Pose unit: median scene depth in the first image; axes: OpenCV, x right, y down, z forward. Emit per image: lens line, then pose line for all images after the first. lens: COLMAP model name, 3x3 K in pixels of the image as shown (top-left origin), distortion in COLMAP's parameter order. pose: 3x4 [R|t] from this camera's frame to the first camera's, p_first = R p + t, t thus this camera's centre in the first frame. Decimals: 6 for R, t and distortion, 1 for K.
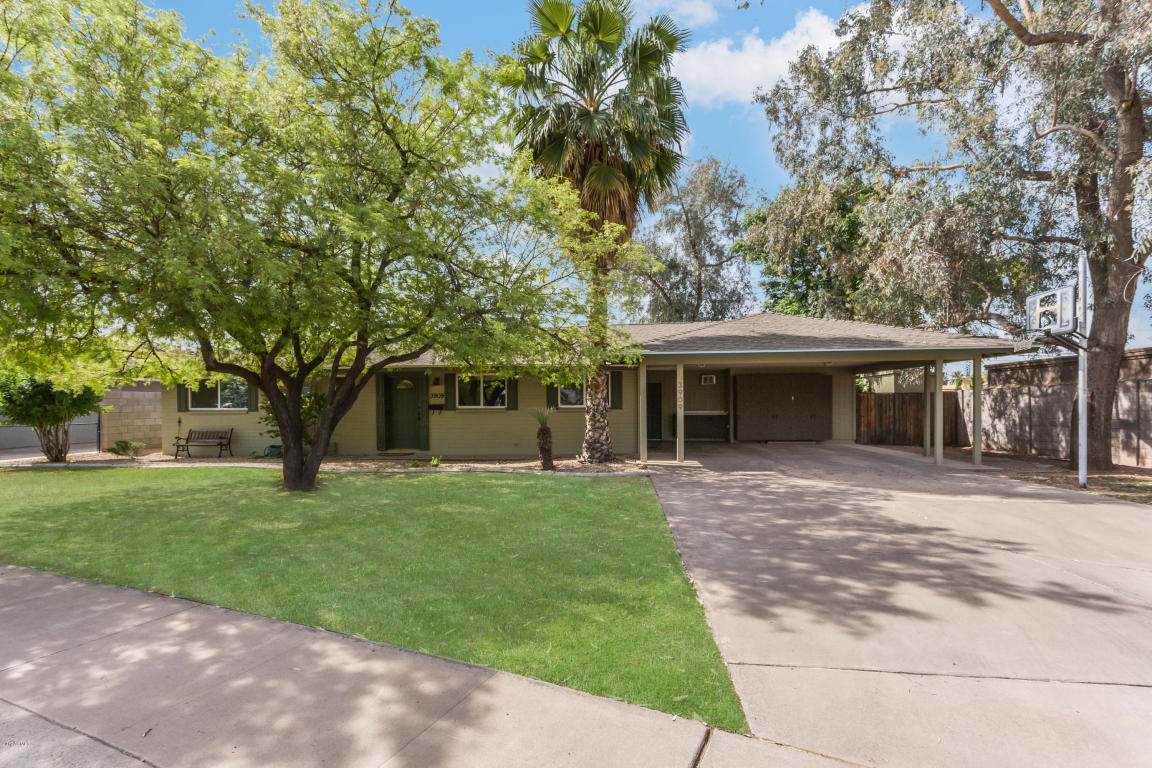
lens RADIAL K [[568.0, 0, 560.8], [0, 568.0, 391.3], [0, 0, 1]] dist [0.001650, 0.000269]
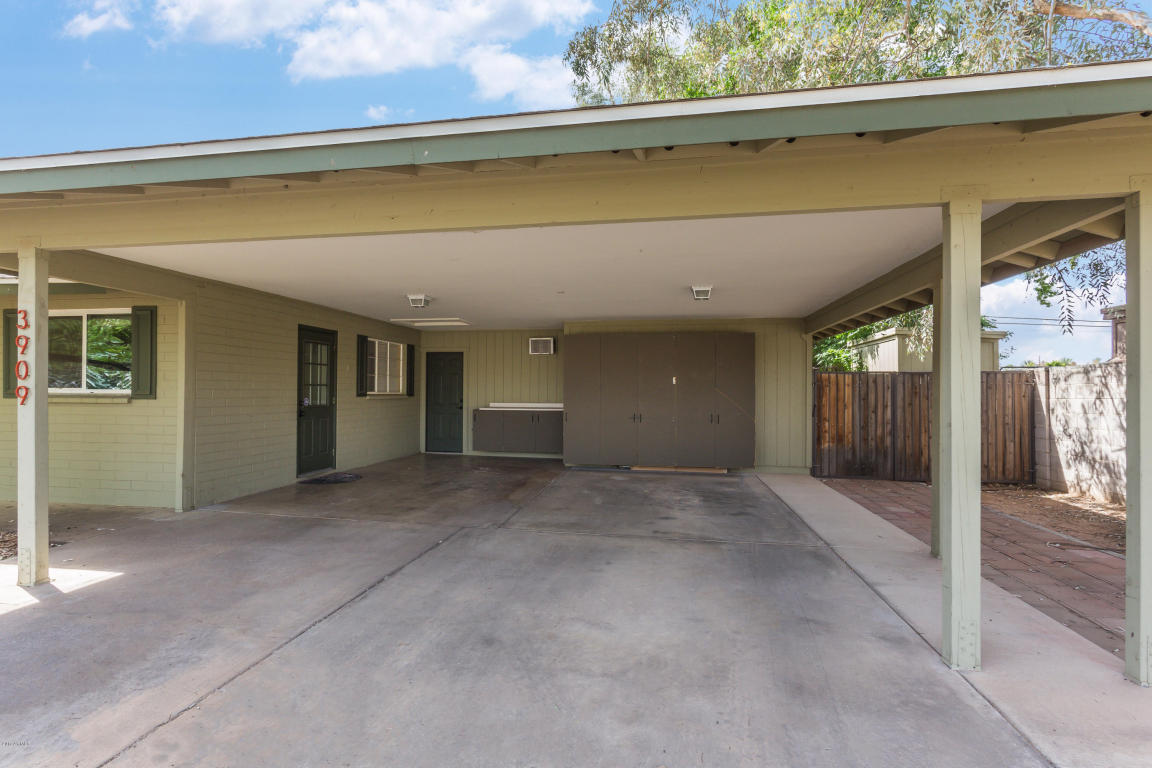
lens RADIAL K [[556.6, 0, 573.9], [0, 556.6, 379.6], [0, 0, 1]] dist [0.006108, 0.000714]
pose [[0.995687, 0.011527, -0.092054, 0.431781], [-0.011170, 0.999928, 0.004400, 0.011519], [0.092098, -0.003352, 0.995744, 0.607976]]
